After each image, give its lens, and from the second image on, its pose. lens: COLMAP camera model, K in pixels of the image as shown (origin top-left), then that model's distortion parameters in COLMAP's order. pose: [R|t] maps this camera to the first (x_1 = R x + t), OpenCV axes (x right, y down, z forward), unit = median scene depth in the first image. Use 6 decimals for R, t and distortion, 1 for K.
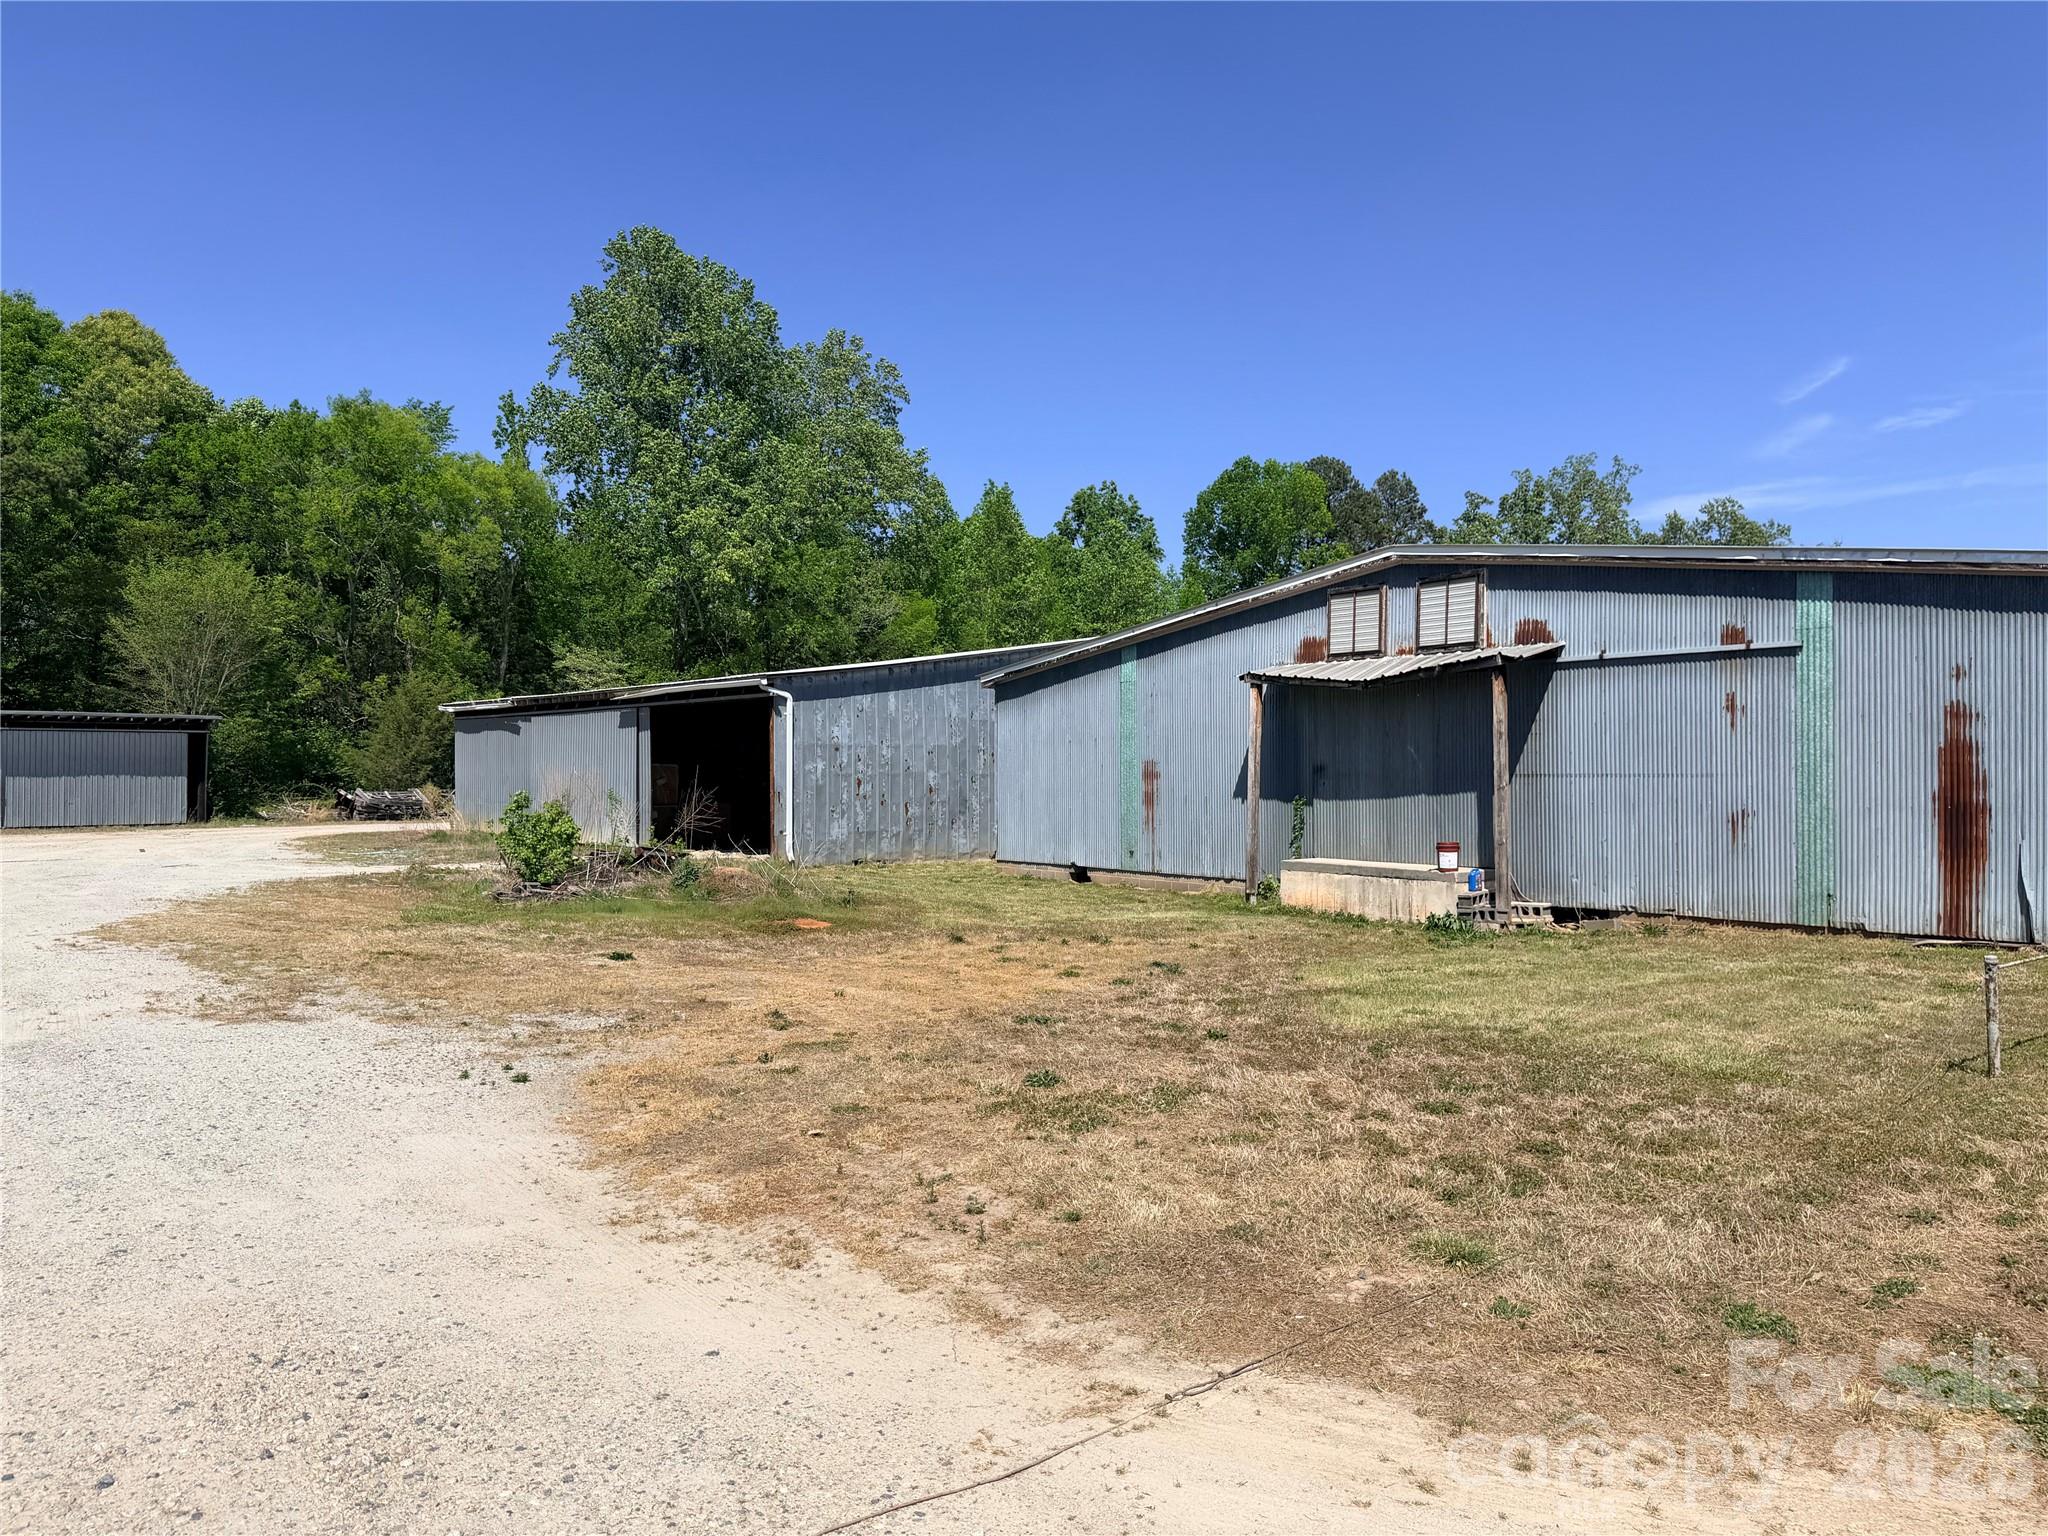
lens RADIAL K [[1453.2, 0, 1029.8], [0, 1453.2, 774.8], [0, 0, 1]] dist [0.042483, -0.041355]
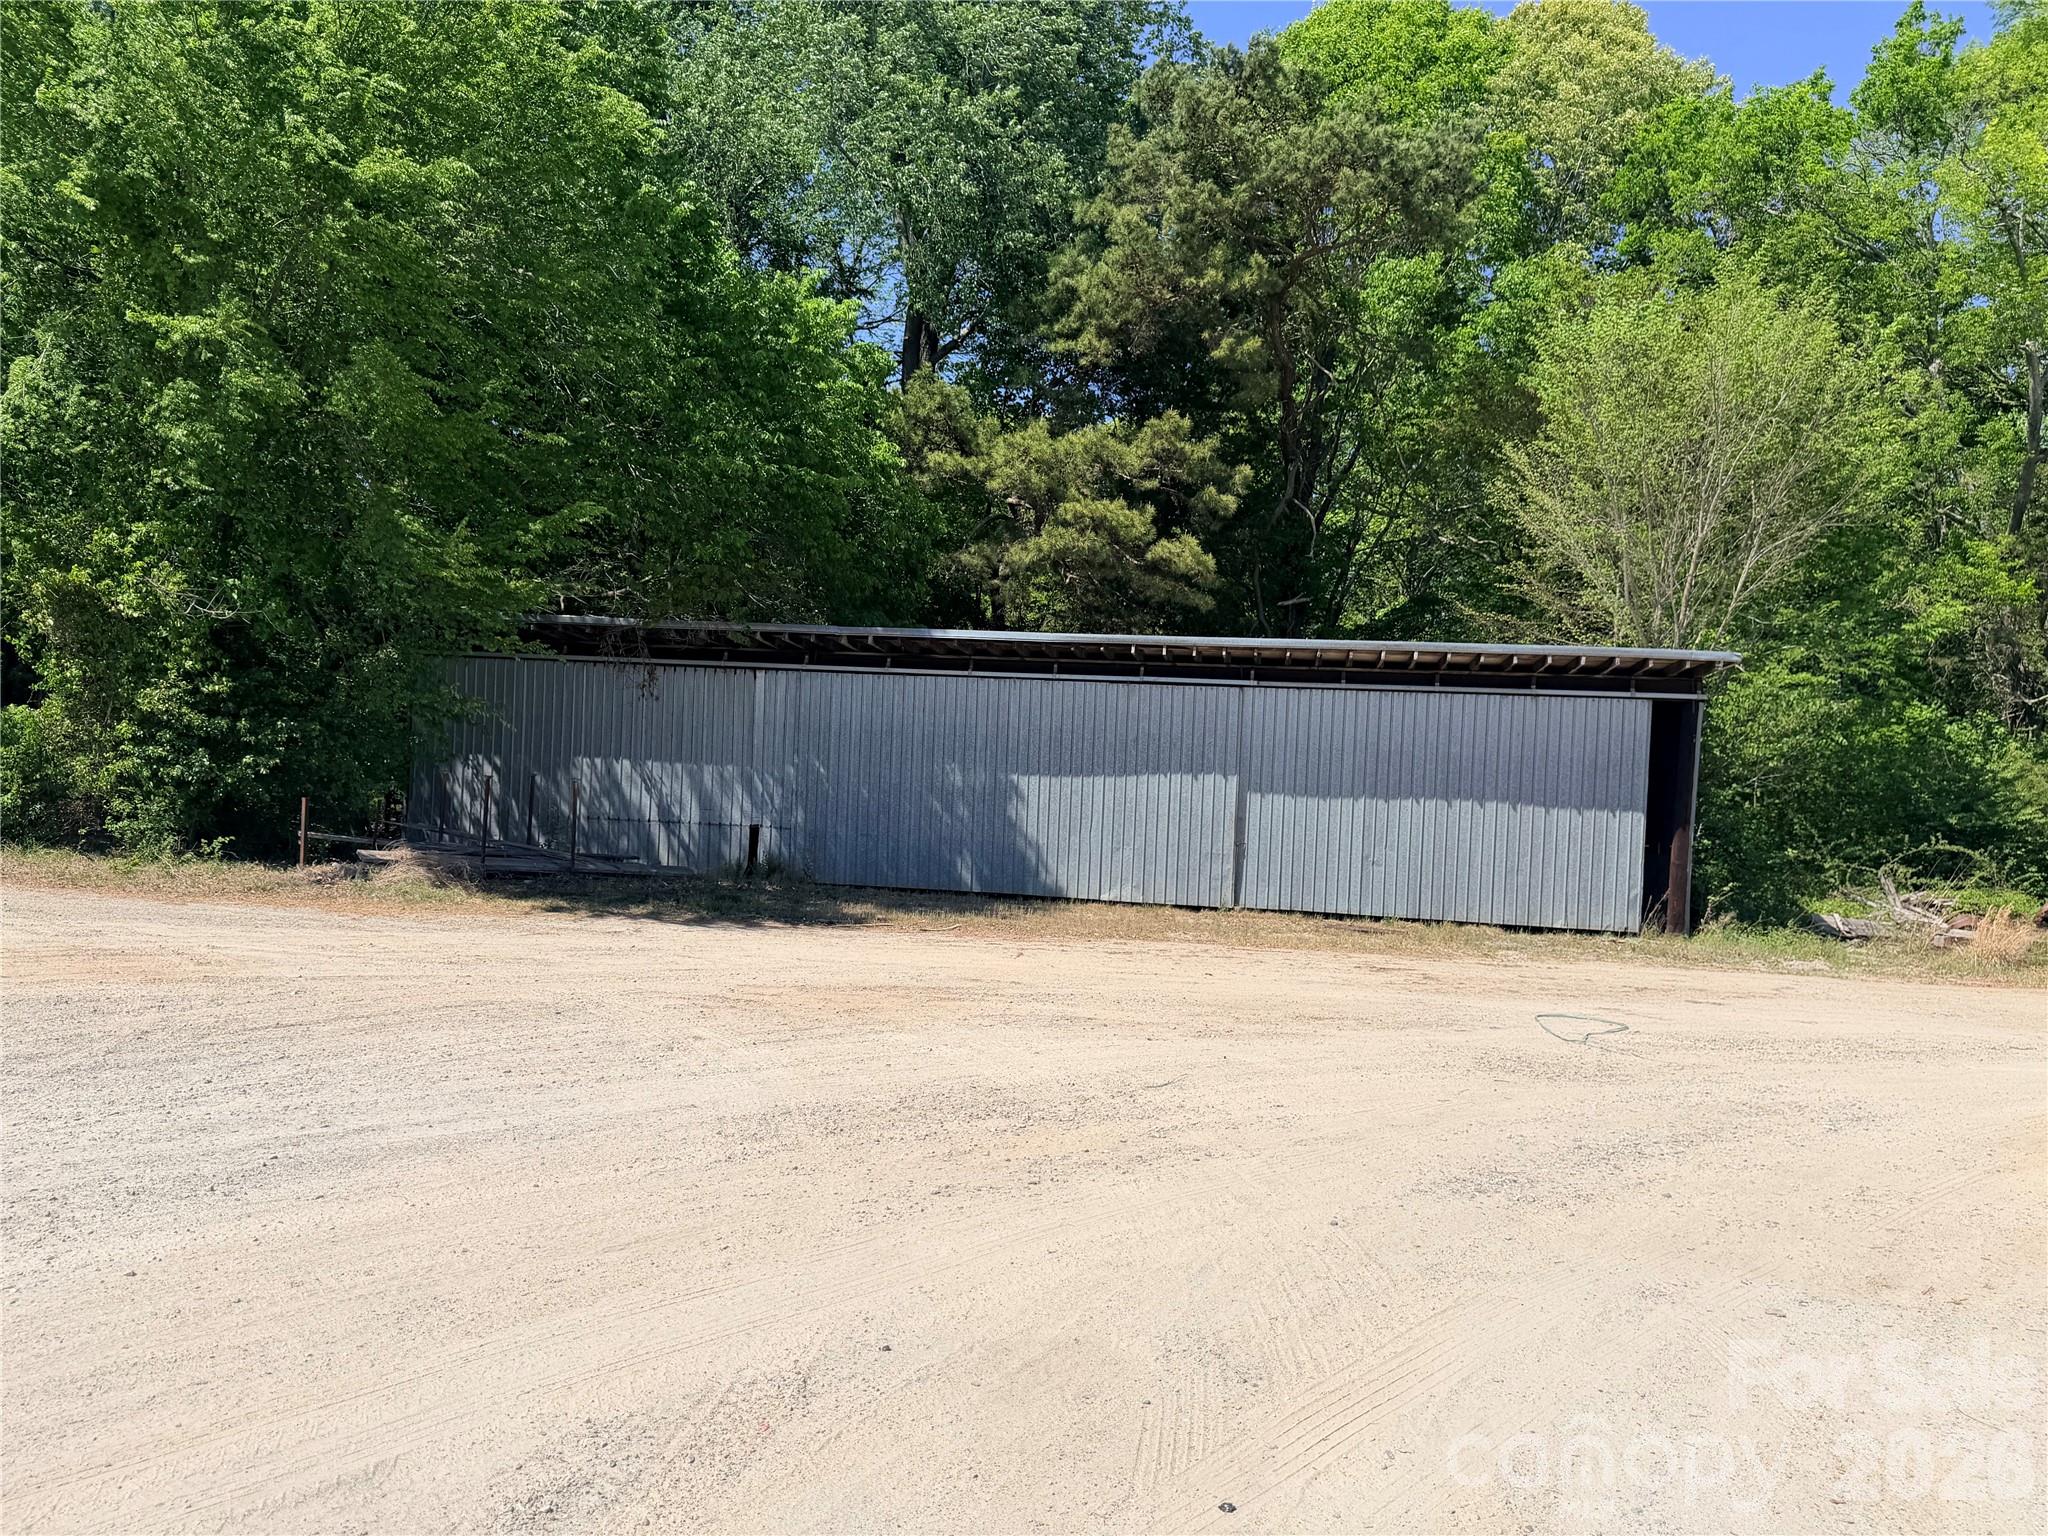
lens RADIAL K [[1453.2, 0, 1026.7], [0, 1453.2, 762.0], [0, 0, 1]] dist [0.042483, -0.041355]
pose [[0.587709, 0.021822, -0.808778, -0.363955], [-0.051388, 0.998625, -0.010397, 0.000259], [0.807439, 0.047672, 0.588022, 0.650396]]
